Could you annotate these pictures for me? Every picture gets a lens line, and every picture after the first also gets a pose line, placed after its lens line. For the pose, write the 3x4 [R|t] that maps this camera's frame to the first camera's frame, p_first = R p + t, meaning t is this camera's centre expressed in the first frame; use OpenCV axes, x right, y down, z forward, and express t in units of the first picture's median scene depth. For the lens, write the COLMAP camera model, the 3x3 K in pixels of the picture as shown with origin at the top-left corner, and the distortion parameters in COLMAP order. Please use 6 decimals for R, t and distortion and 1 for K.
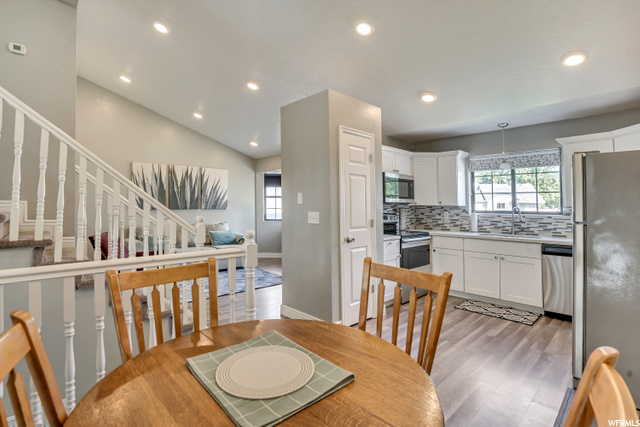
lens RADIAL K [[317.5, 0, 311.4], [0, 317.5, 198.2], [0, 0, 1]] dist [-0.041945, 0.000235]
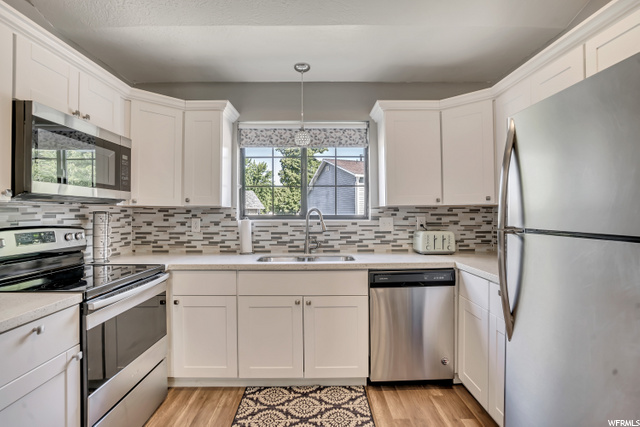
lens RADIAL K [[317.5, 0, 311.4], [0, 317.5, 198.2], [0, 0, 1]] dist [-0.041945, 0.000235]
pose [[0.682709, 0.024240, 0.730288, 0.178901], [-0.006541, 0.999612, -0.027064, 0.022904], [-0.730661, 0.013700, 0.682603, 0.518292]]
